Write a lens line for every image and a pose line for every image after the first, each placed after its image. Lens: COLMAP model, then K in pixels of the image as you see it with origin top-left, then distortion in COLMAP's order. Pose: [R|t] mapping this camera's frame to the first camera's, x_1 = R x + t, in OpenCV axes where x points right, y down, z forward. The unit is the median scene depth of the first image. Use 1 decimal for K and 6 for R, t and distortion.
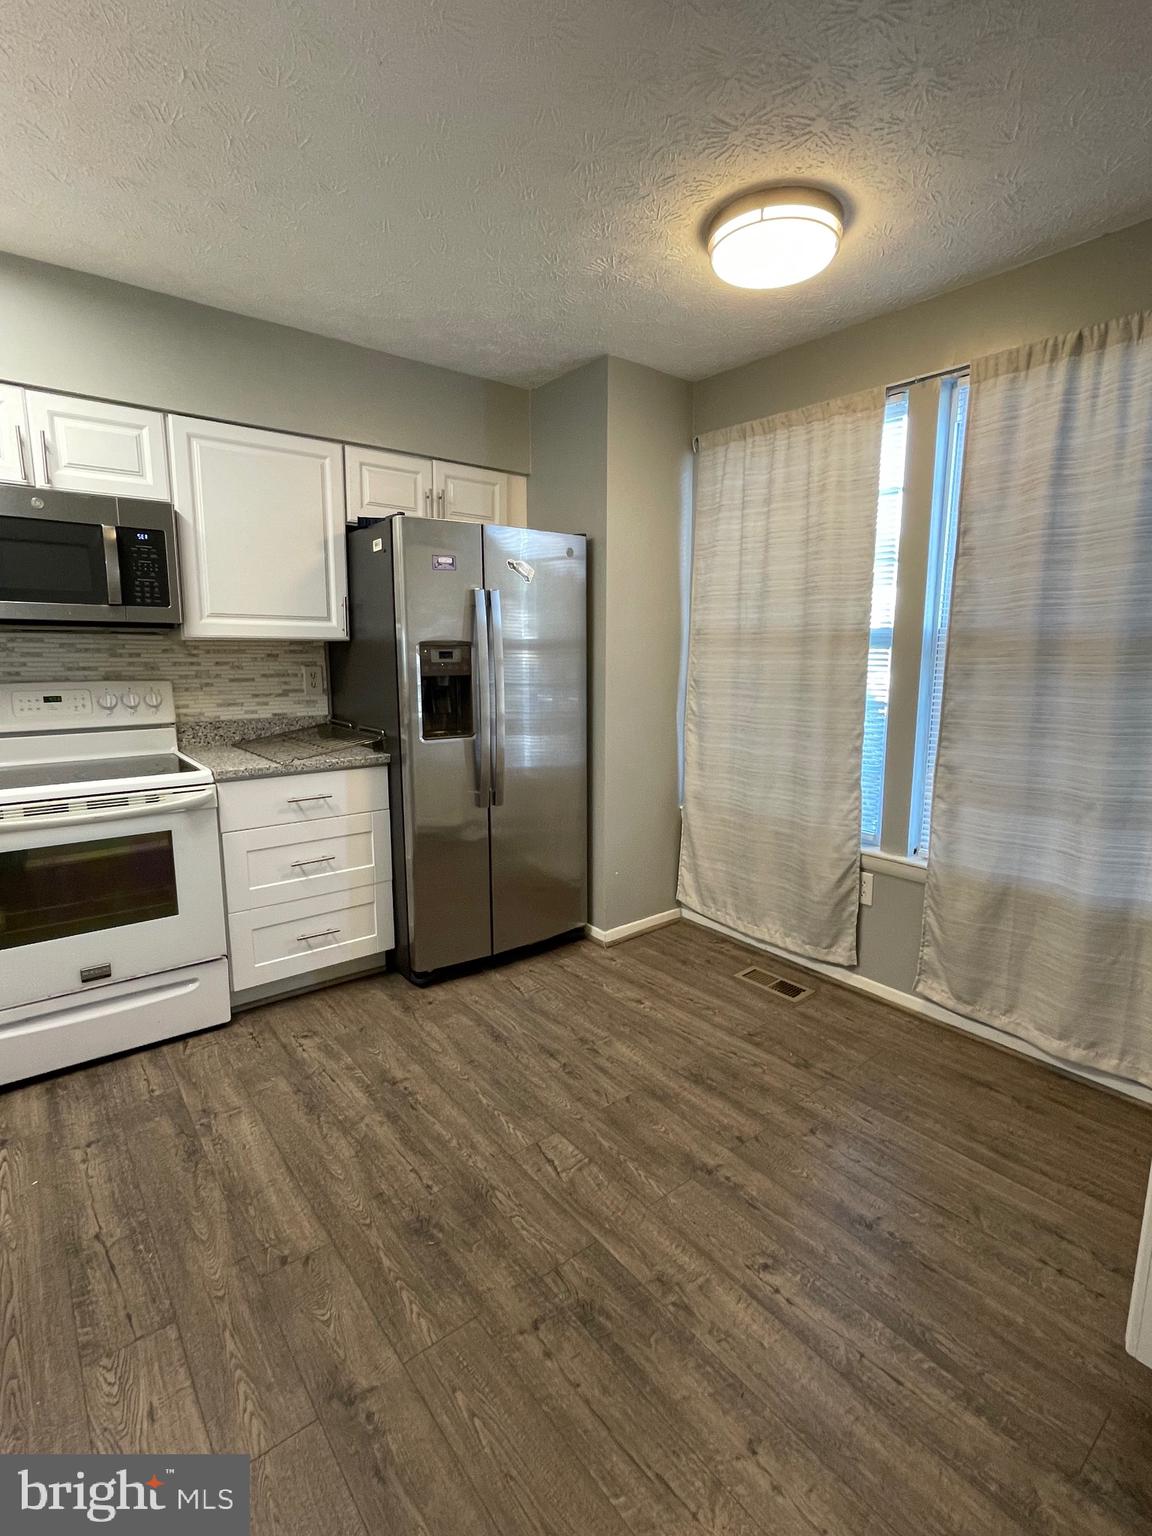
lens RADIAL K [[724.8, 0, 576.0], [0, 724.8, 768.0], [0, 0, 1]] dist [-0.000646, 0.000272]
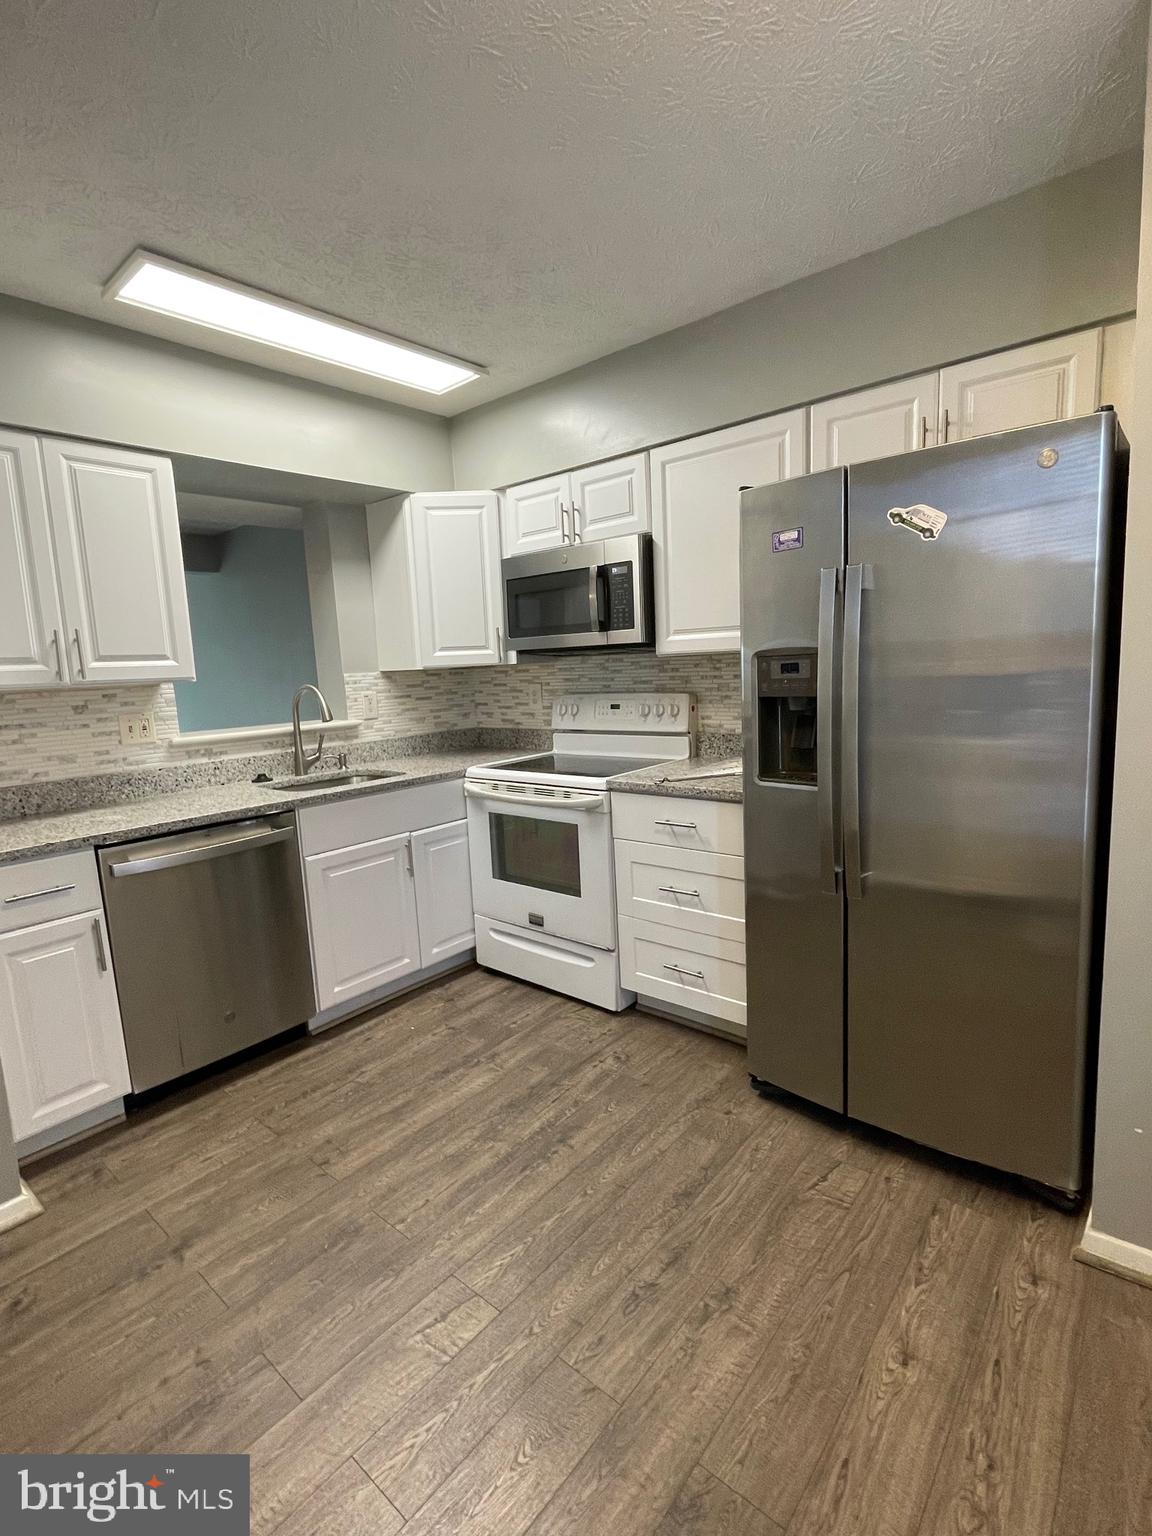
lens RADIAL K [[724.8, 0, 576.0], [0, 724.8, 768.0], [0, 0, 1]] dist [-0.000646, 0.000272]
pose [[0.197970, 0.124860, -0.972223, 0.533539], [-0.115030, 0.987960, 0.103458, -0.117707], [0.973435, 0.091353, 0.209949, 0.710127]]
